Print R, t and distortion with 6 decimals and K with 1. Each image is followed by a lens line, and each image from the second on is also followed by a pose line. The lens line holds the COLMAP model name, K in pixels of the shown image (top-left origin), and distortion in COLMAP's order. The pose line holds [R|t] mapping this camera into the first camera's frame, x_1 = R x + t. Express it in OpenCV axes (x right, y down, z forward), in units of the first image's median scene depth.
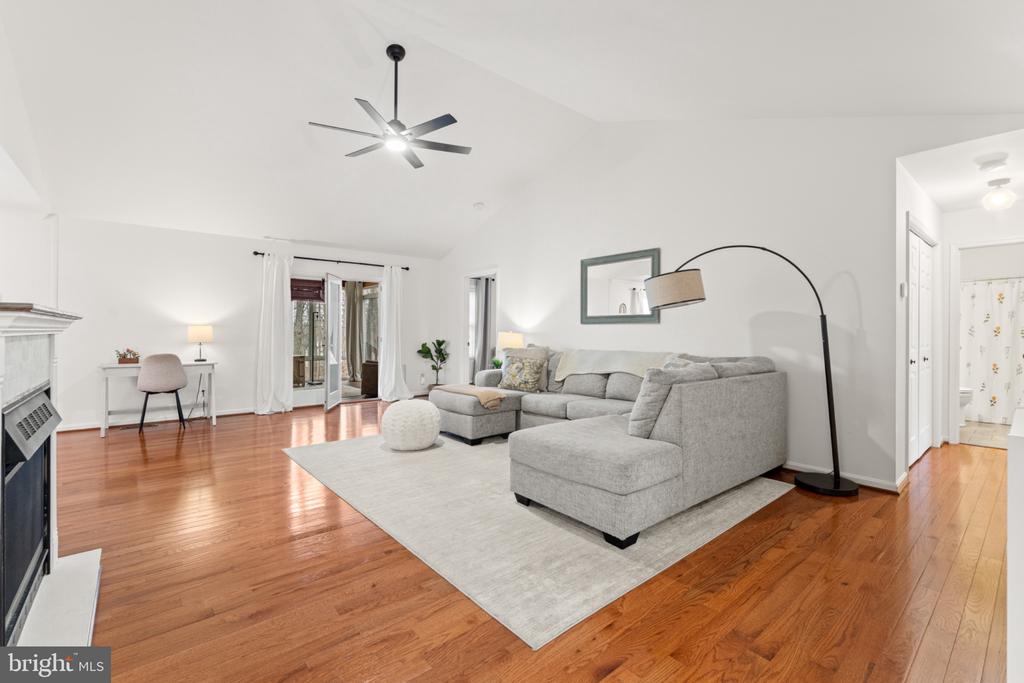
lens RADIAL K [[440.0, 0, 512.0], [0, 440.0, 333.8], [0, 0, 1]] dist [0.002183, 0.000279]
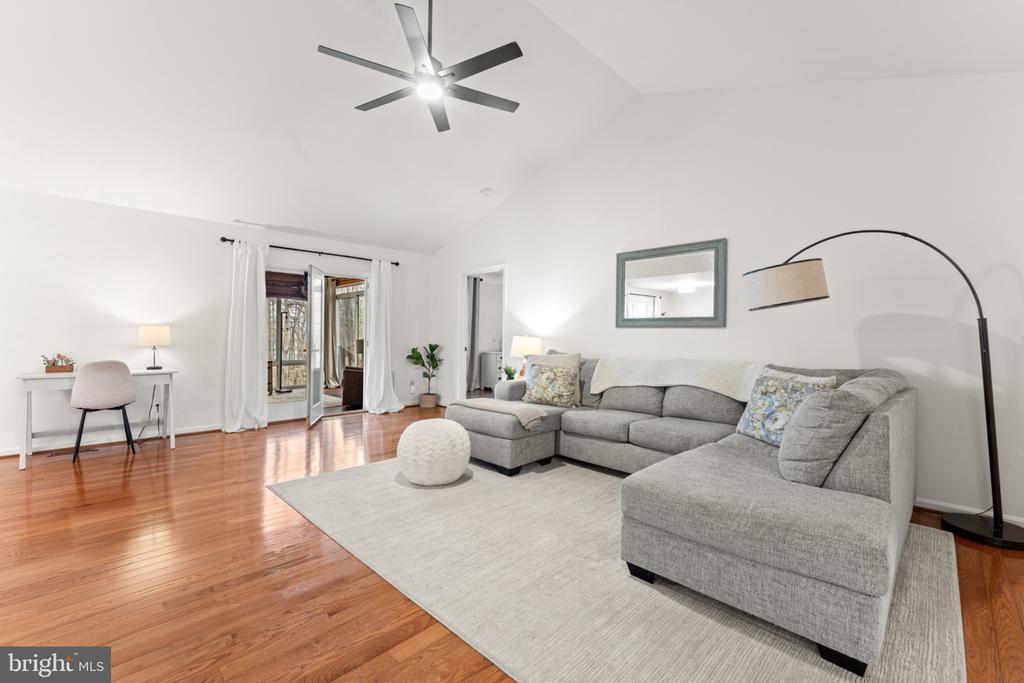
lens RADIAL K [[440.0, 0, 506.0], [0, 440.0, 340.5], [0, 0, 1]] dist [0.002183, 0.000279]
pose [[0.997706, 0.006577, 0.067373, -0.132823], [-0.007012, 0.999956, 0.006222, -0.000633], [-0.067329, -0.006680, 0.997708, 0.167461]]
